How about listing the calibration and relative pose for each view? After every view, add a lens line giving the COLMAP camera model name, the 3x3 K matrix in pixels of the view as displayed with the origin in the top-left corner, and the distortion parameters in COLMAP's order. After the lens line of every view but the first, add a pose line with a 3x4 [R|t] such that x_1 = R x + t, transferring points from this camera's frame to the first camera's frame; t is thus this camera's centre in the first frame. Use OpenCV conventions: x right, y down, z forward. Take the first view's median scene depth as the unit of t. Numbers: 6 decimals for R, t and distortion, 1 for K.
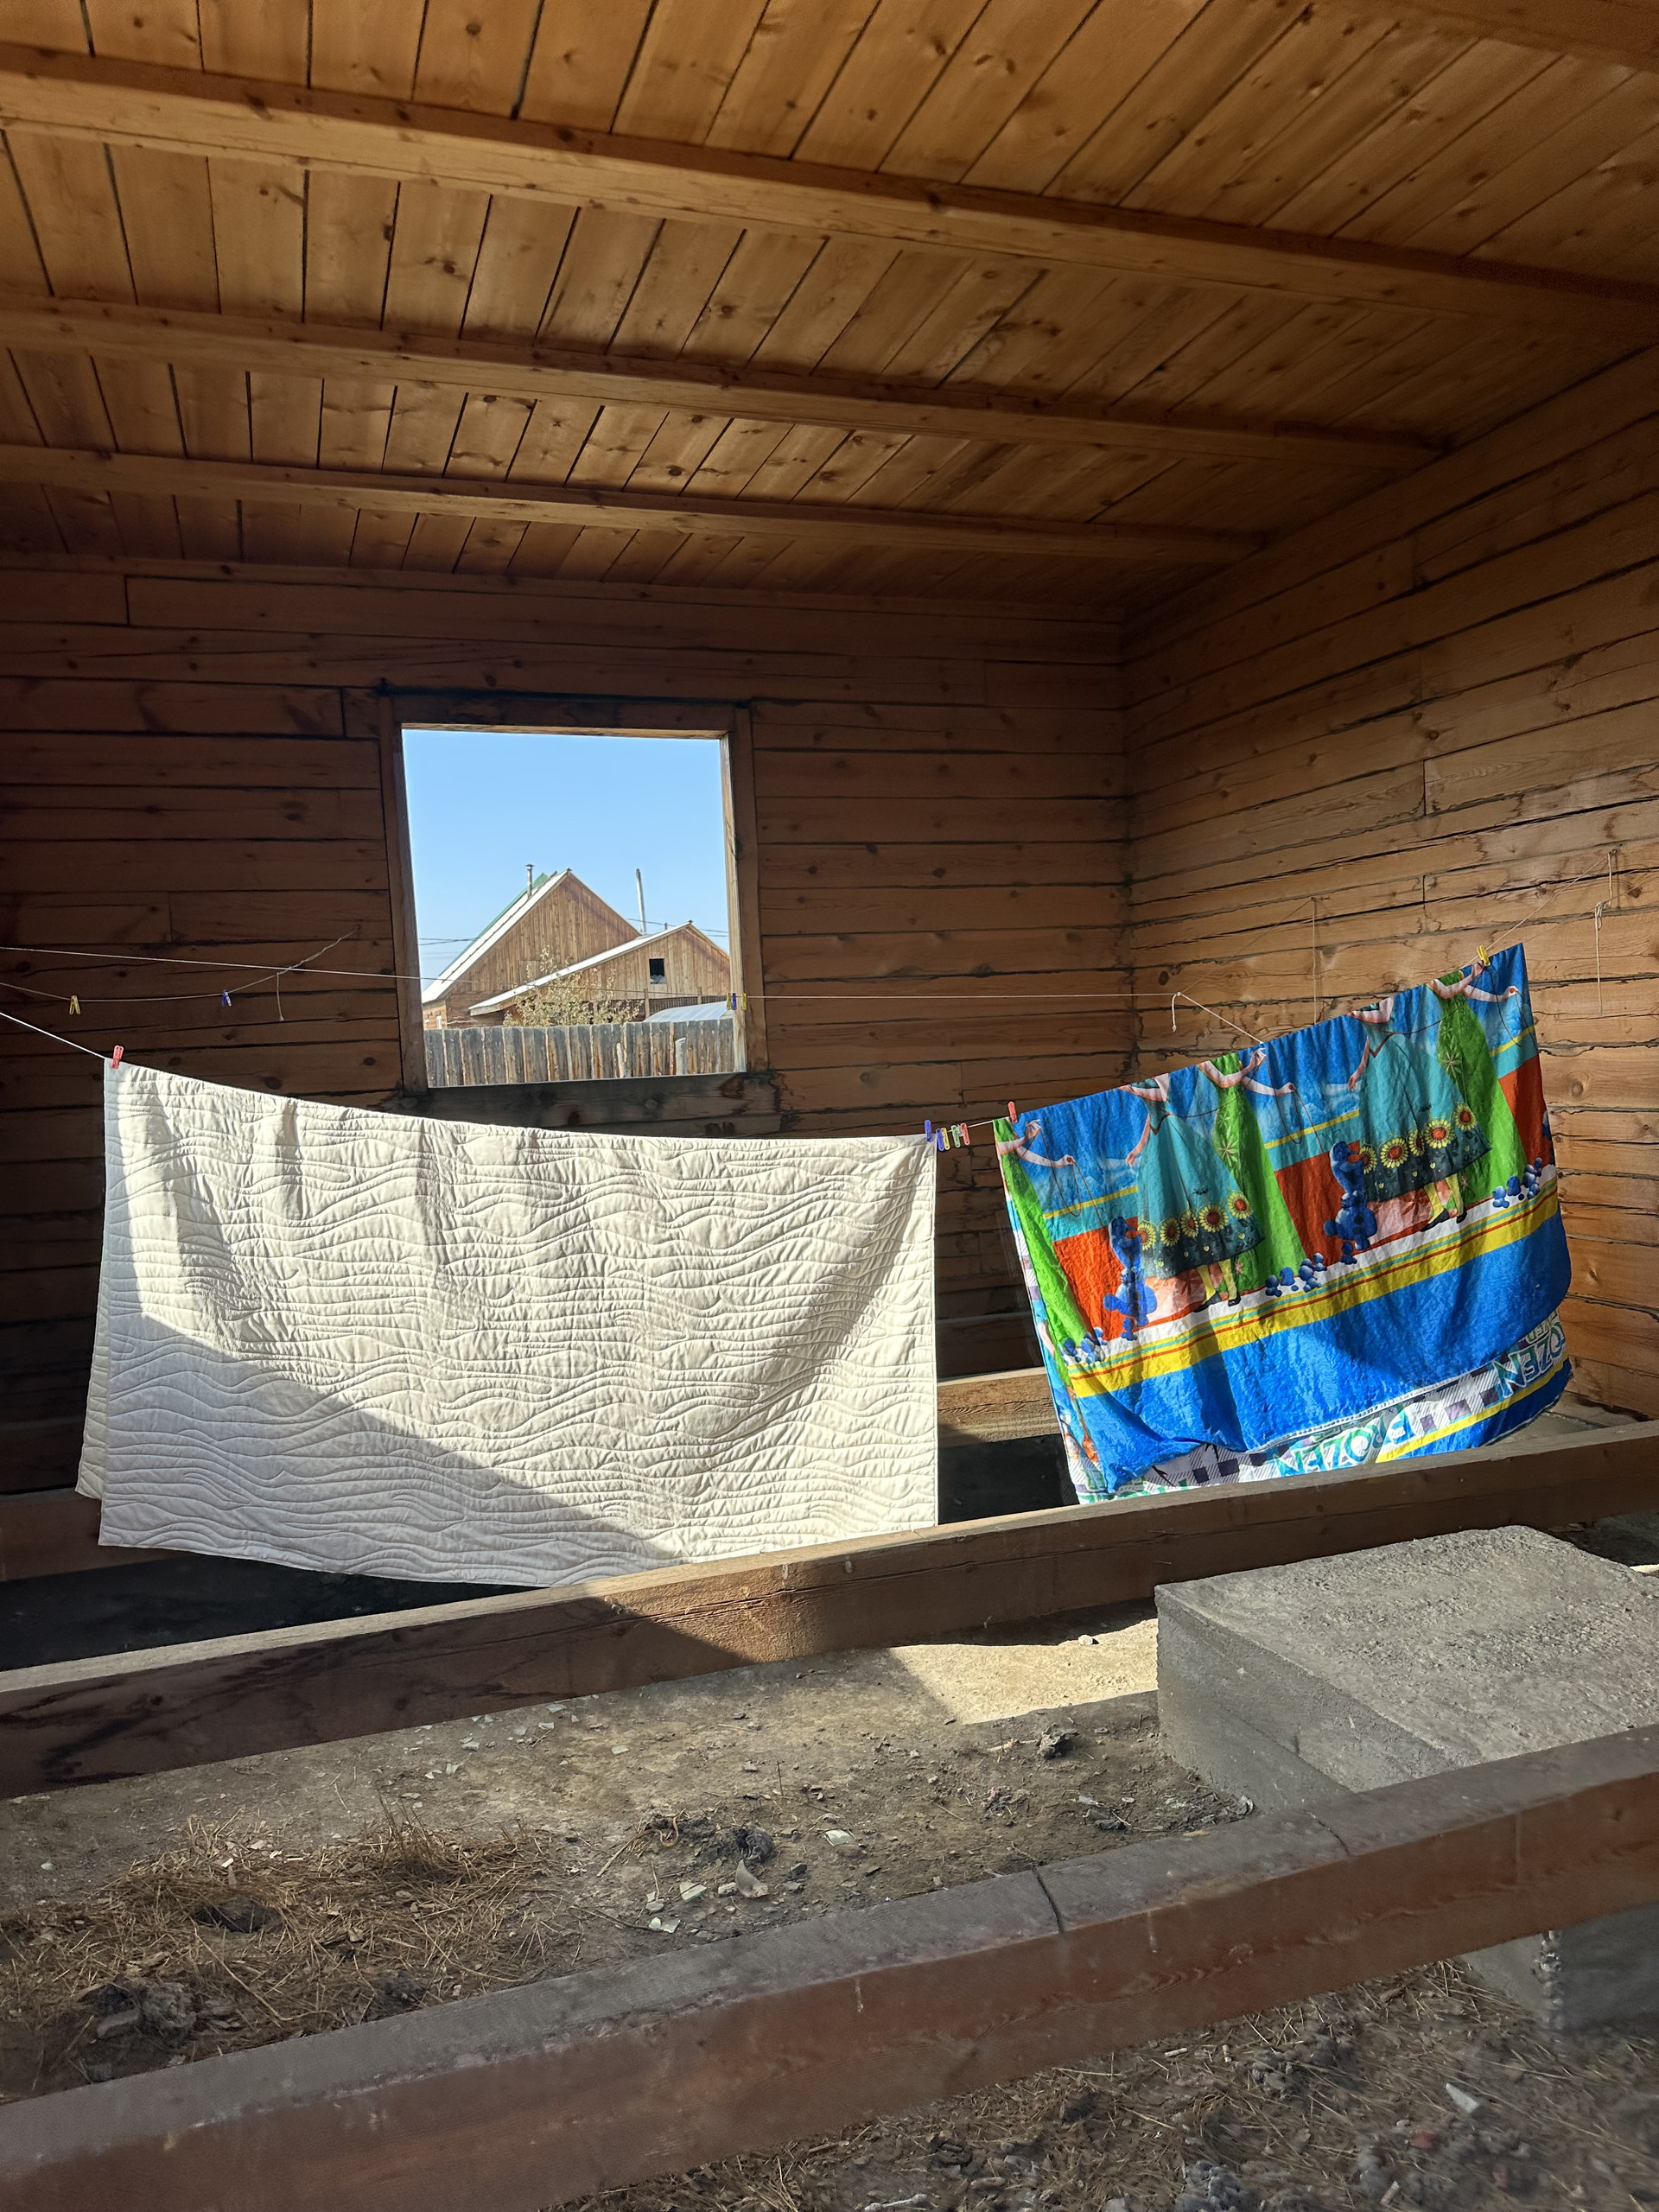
lens RADIAL K [[1554.9, 0, 834.2], [0, 1554.9, 1135.7], [0, 0, 1]] dist [0.111576, -0.137387]
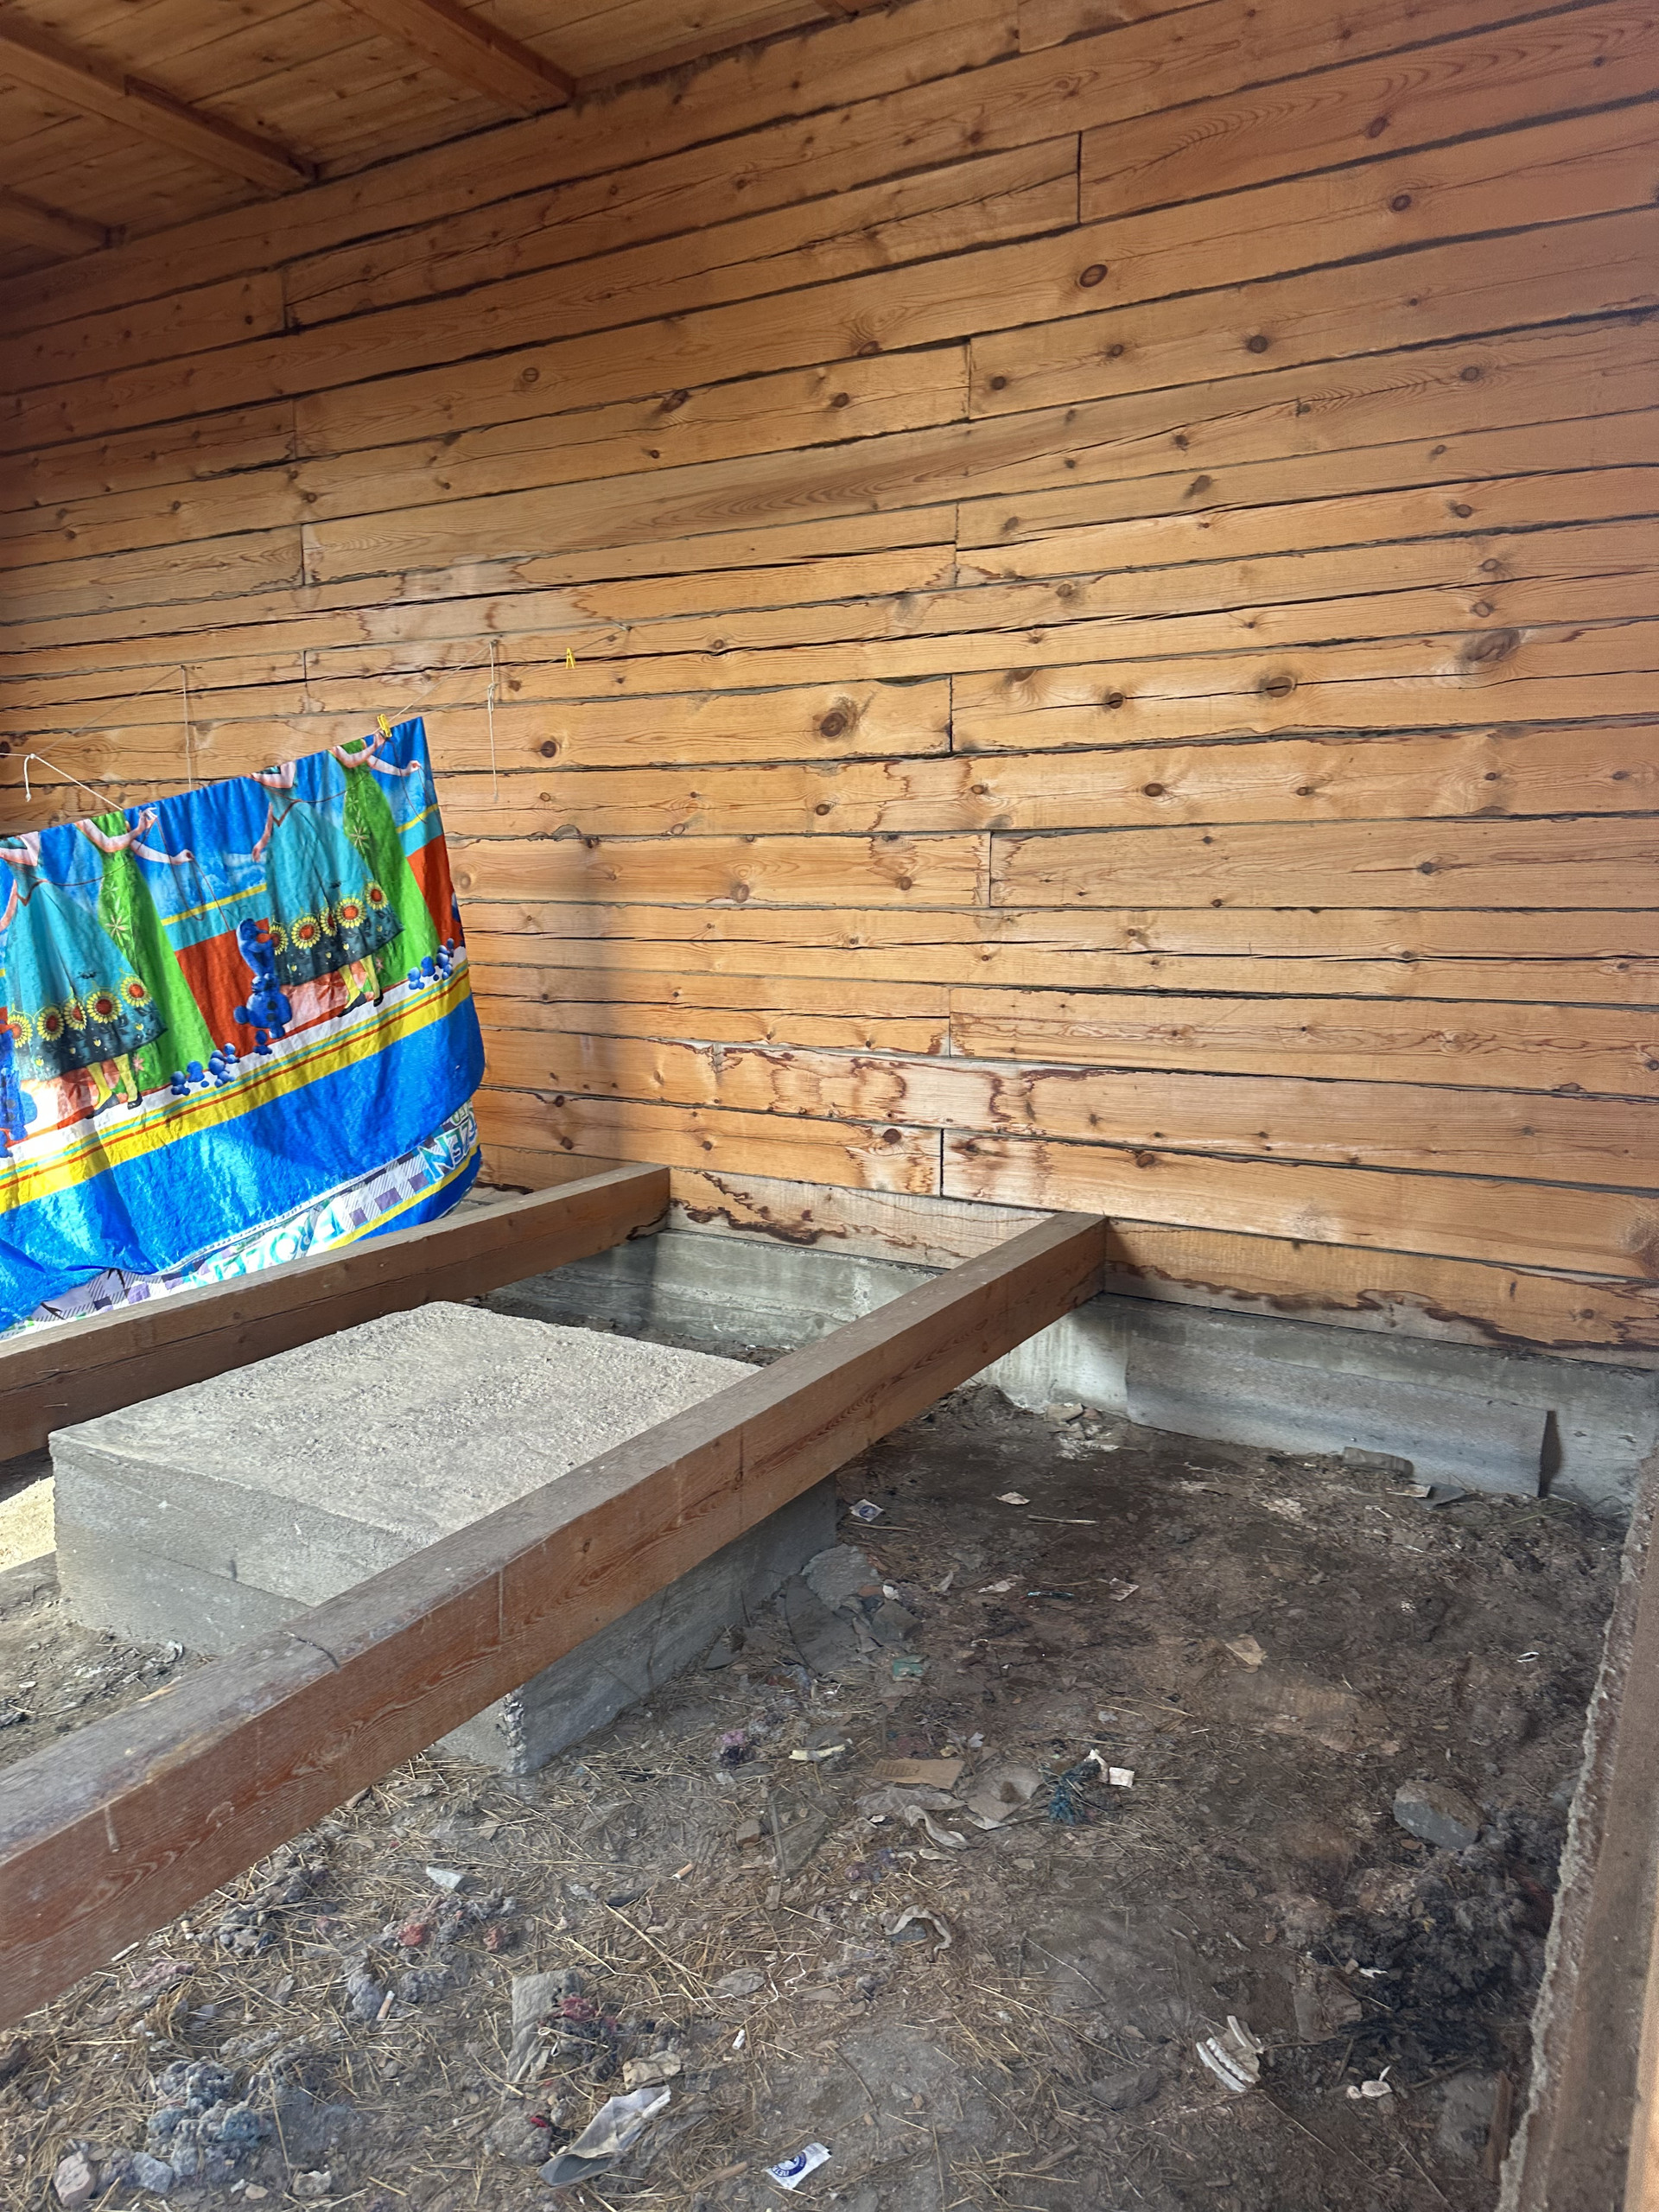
lens RADIAL K [[1568.6, 0, 831.6], [0, 1568.6, 1167.0], [0, 0, 1]] dist [-0.041137, 0.008295]
pose [[0.764571, -0.075104, 0.640148, -0.000499], [-0.007821, 0.992034, 0.125729, 0.029885], [-0.644492, -0.101135, 0.757893, 0.104111]]
